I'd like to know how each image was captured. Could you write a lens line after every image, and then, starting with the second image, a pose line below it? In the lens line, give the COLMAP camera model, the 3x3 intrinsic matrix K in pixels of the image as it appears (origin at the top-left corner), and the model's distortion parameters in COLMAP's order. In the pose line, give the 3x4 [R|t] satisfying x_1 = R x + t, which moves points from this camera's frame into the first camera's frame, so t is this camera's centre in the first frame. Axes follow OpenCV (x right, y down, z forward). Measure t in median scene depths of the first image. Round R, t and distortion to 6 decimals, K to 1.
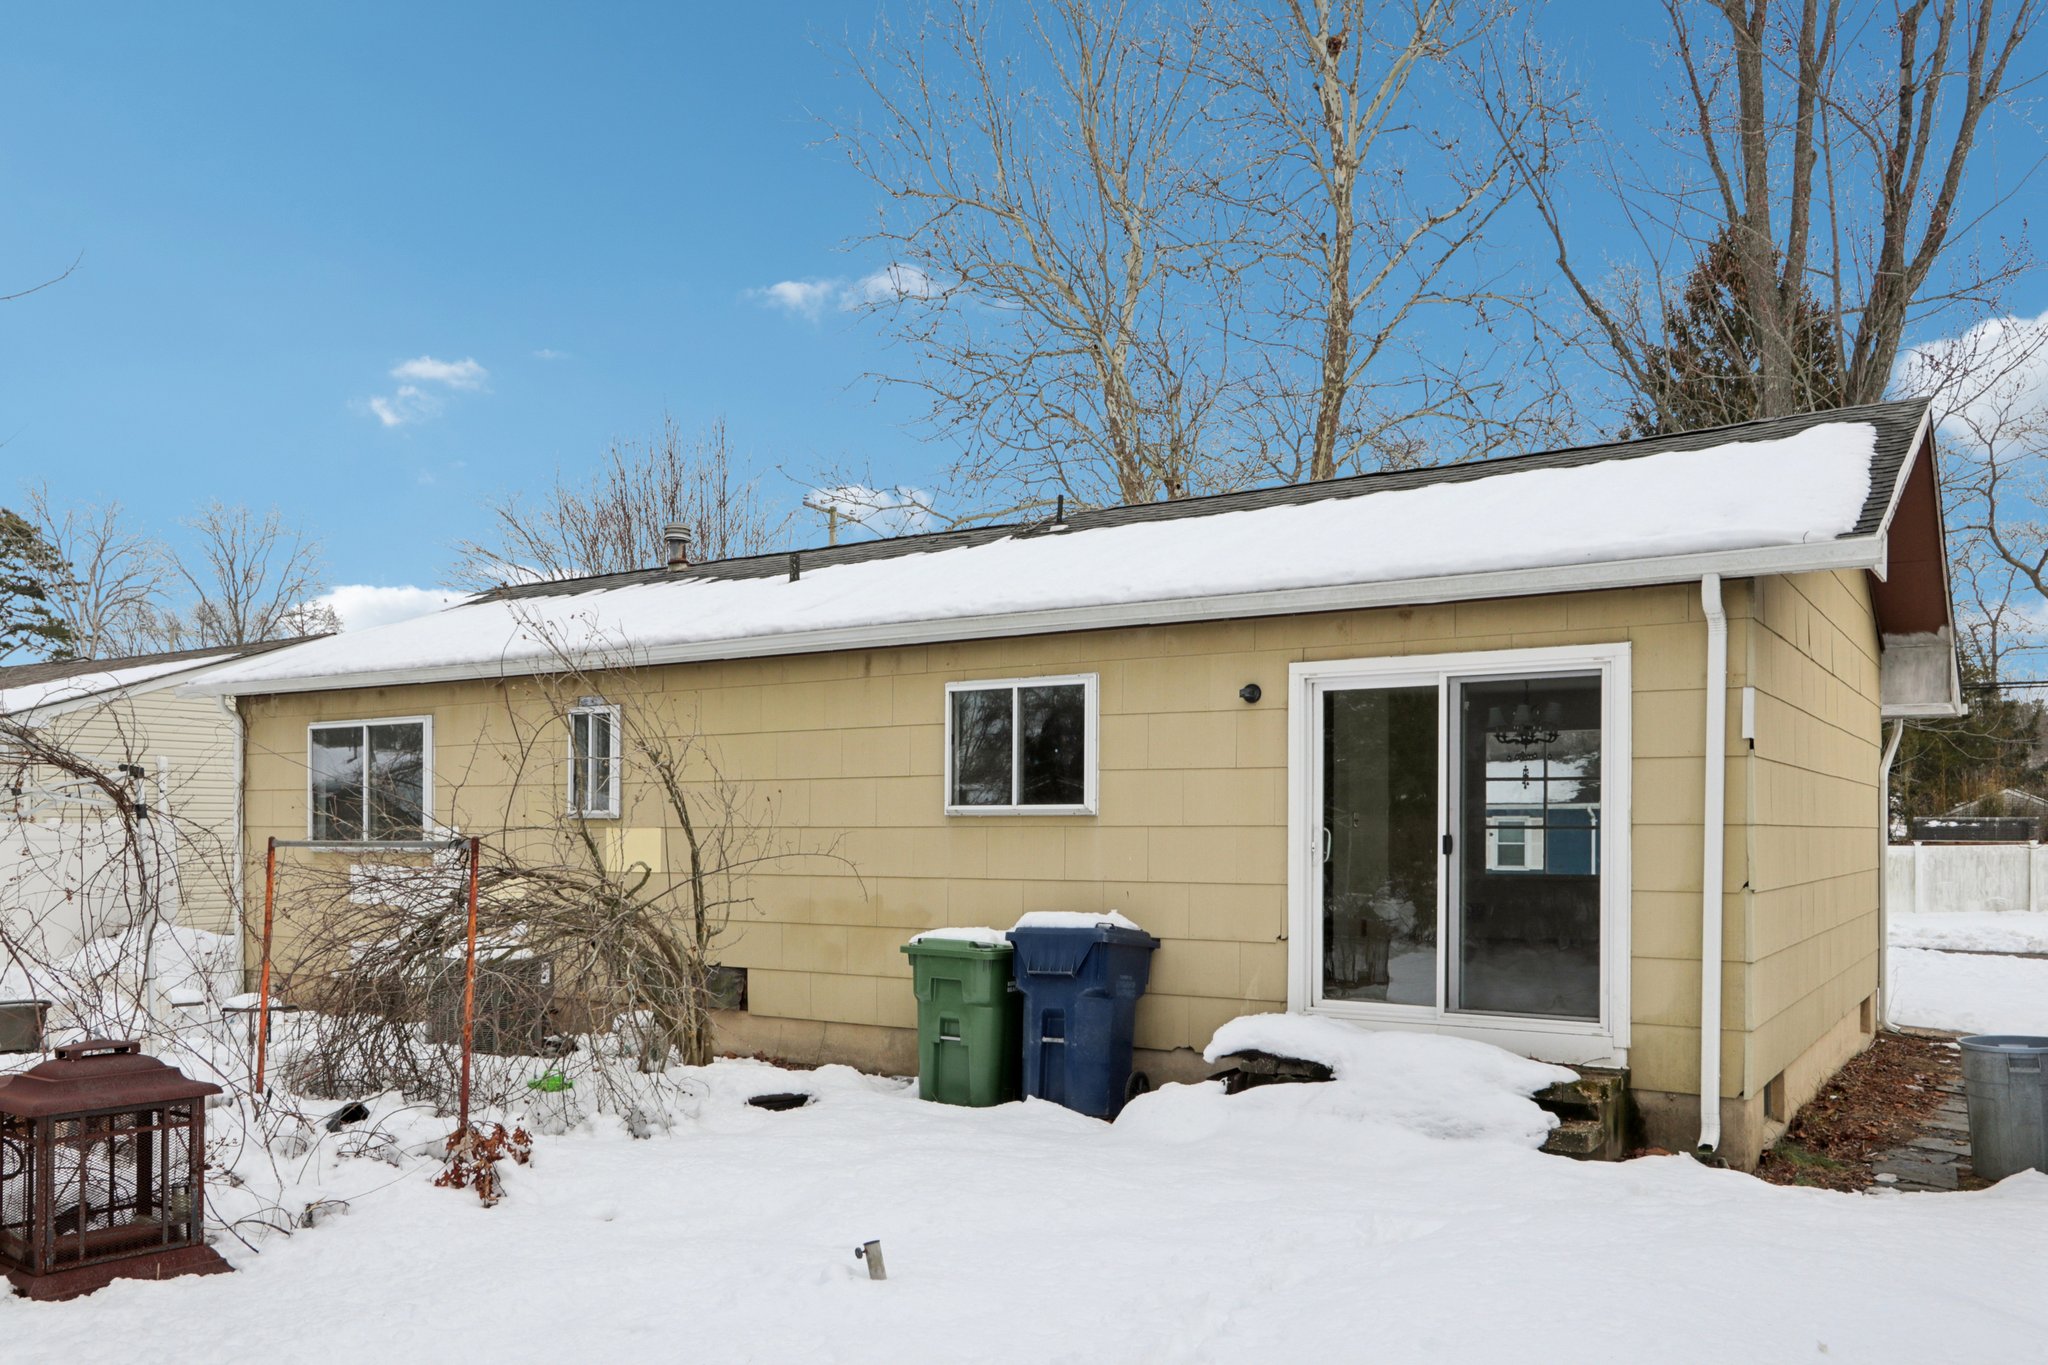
lens RADIAL K [[1524.3, 0, 1026.0], [0, 1524.3, 687.9], [0, 0, 1]] dist [-0.011227, -0.003064]
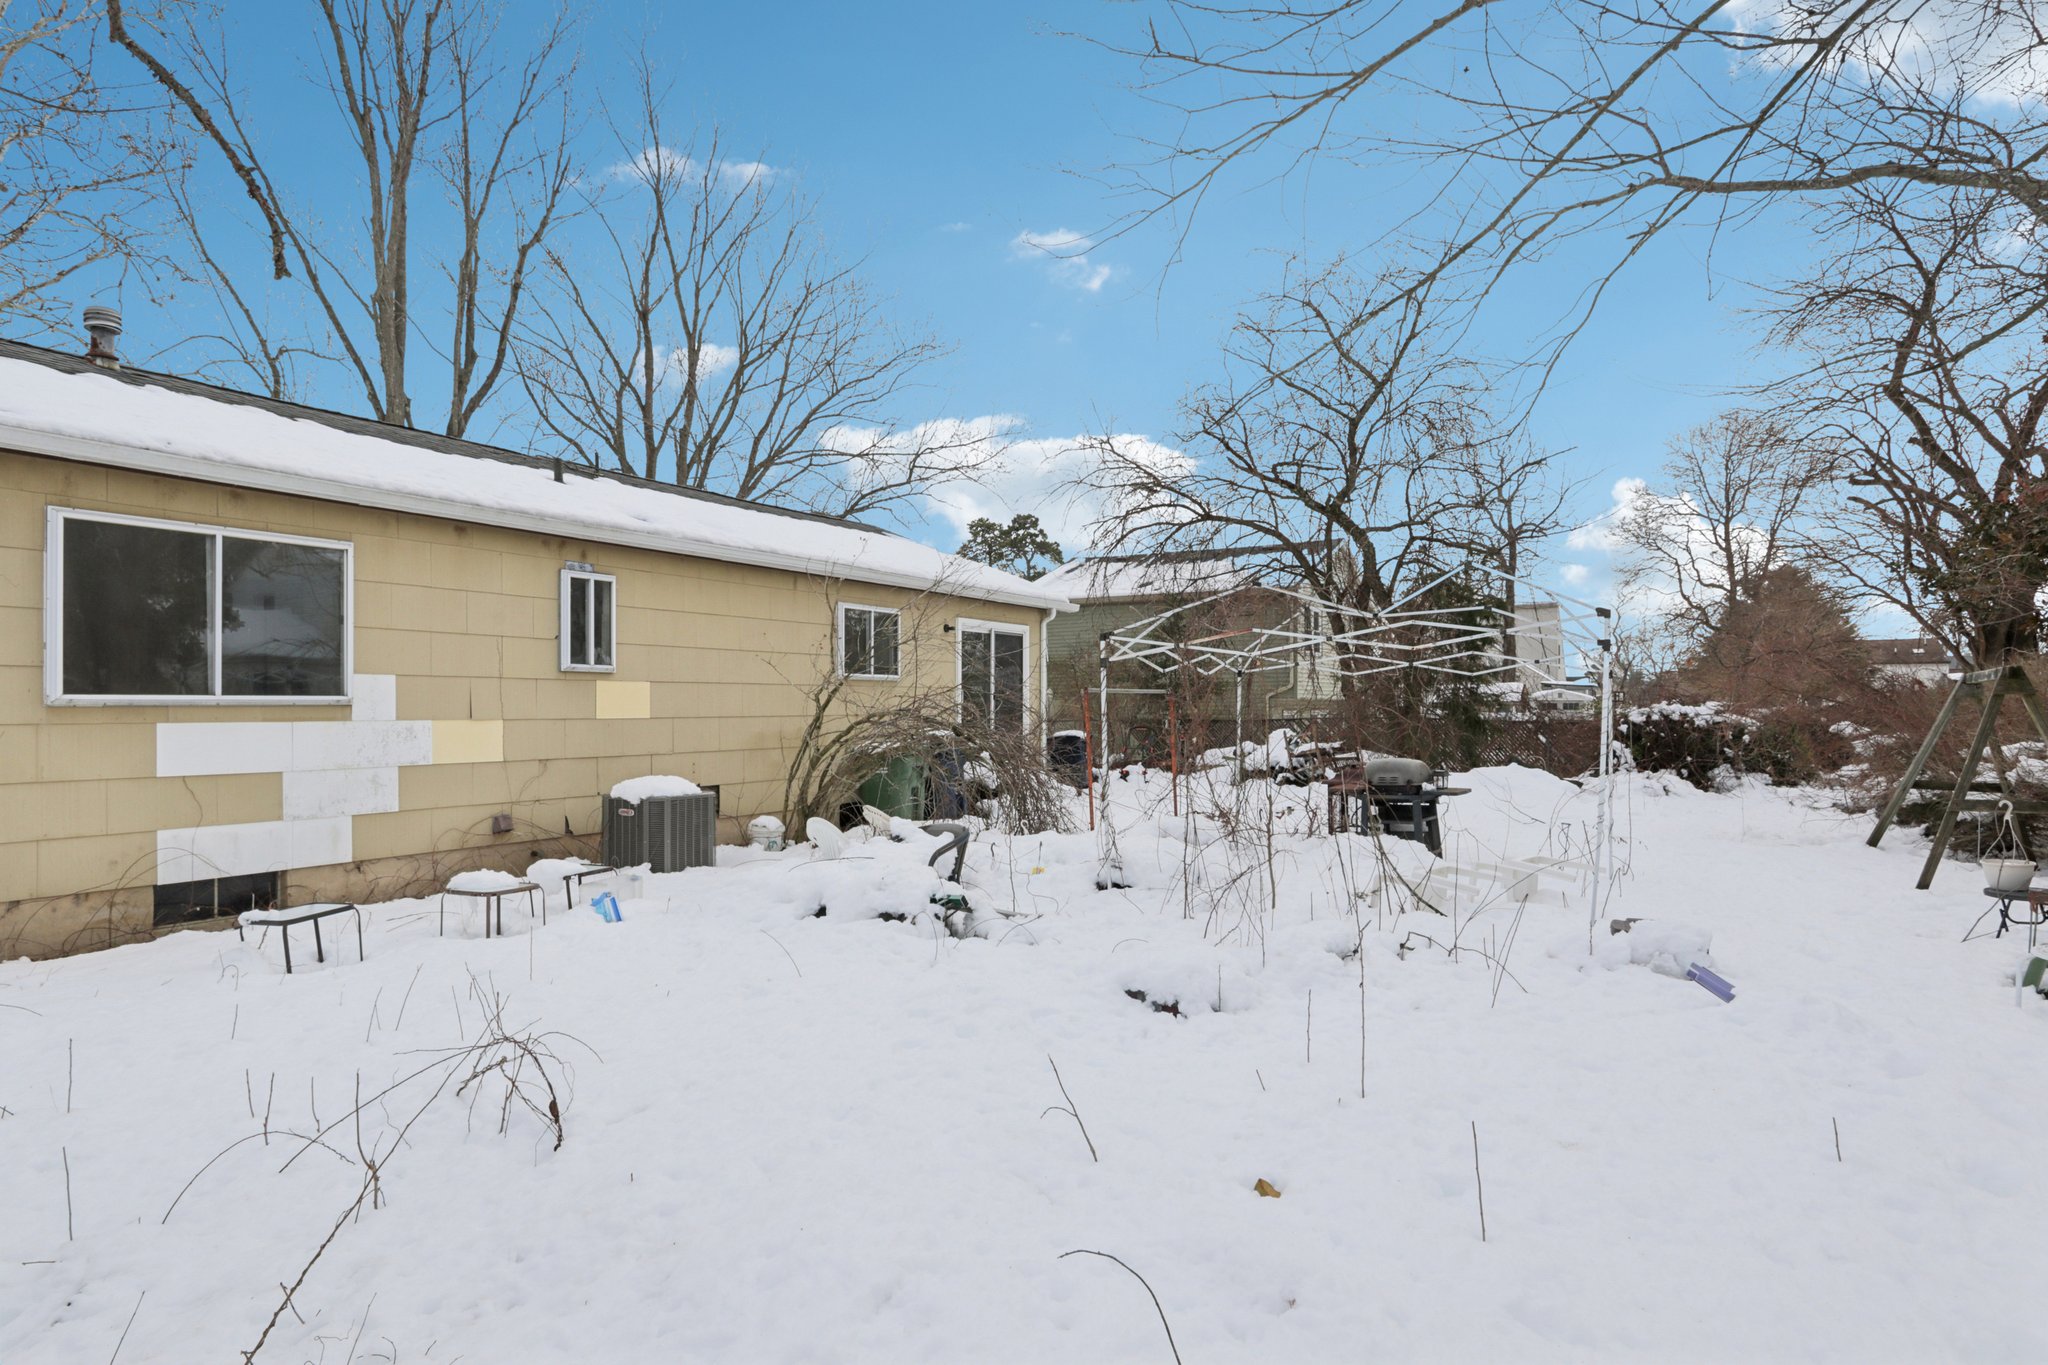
lens RADIAL K [[1089.7, 0, 1029.2], [0, 1089.7, 597.8], [0, 0, 1]] dist [-0.010204, 0.002746]
pose [[-0.034849, 0.130215, 0.990873, -1.097173], [-0.038244, 0.990575, -0.131521, 0.124840], [-0.998661, -0.042479, -0.029541, 0.691617]]
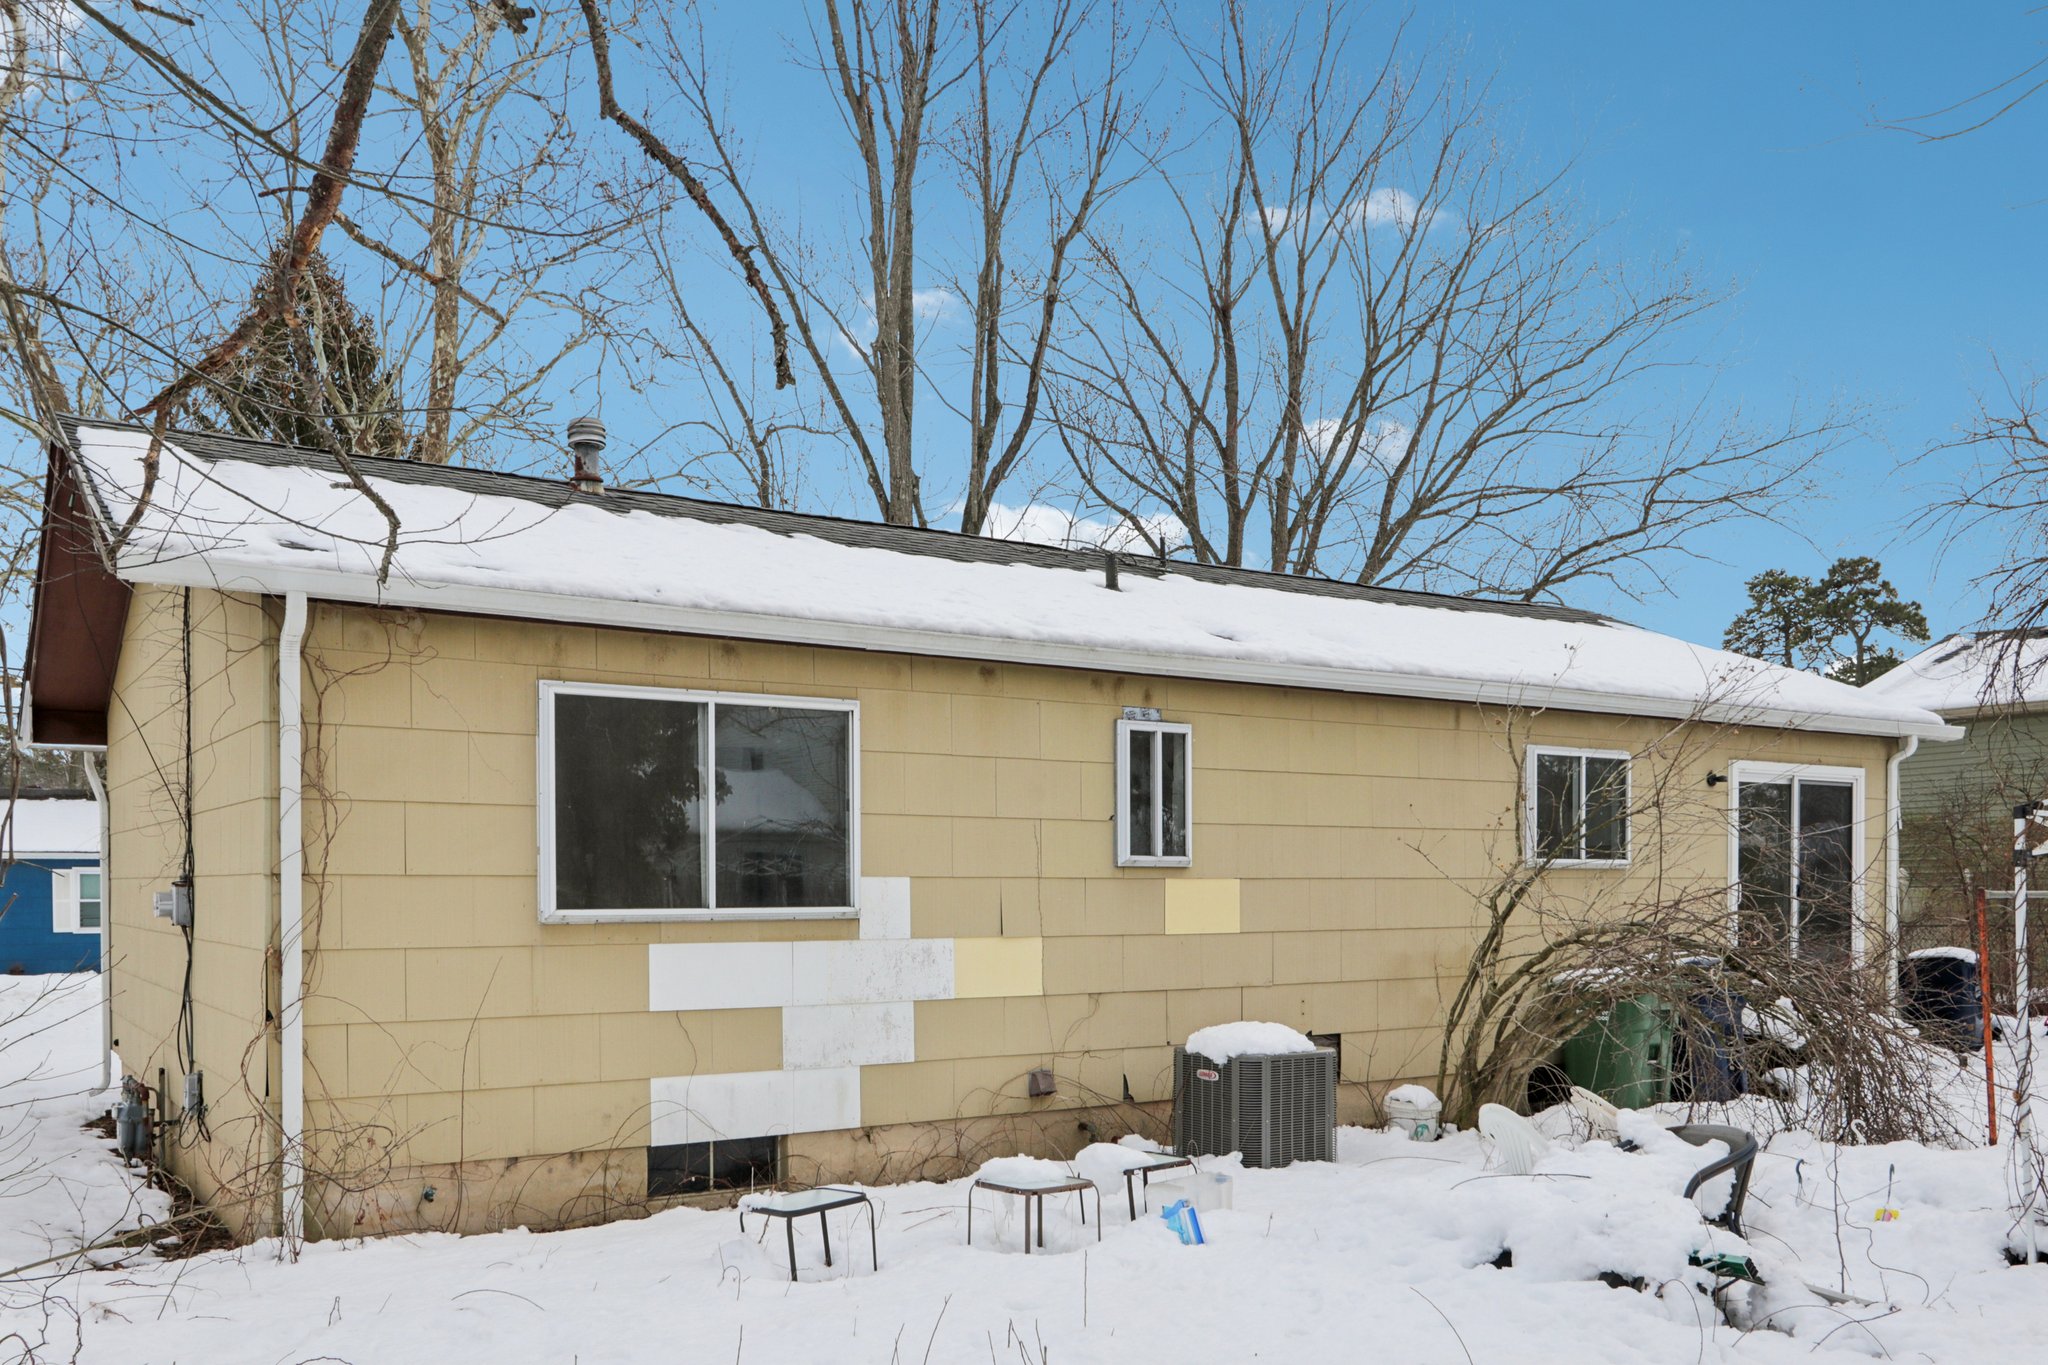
lens RADIAL K [[1740.2, 0, 1015.0], [0, 1740.2, 677.5], [0, 0, 1]] dist [-0.016559, 0.040811]
pose [[0.396090, 0.107578, 0.911888, -1.115433], [-0.083126, 0.993236, -0.081068, 0.066521], [-0.914441, -0.043692, 0.402354, 0.708542]]
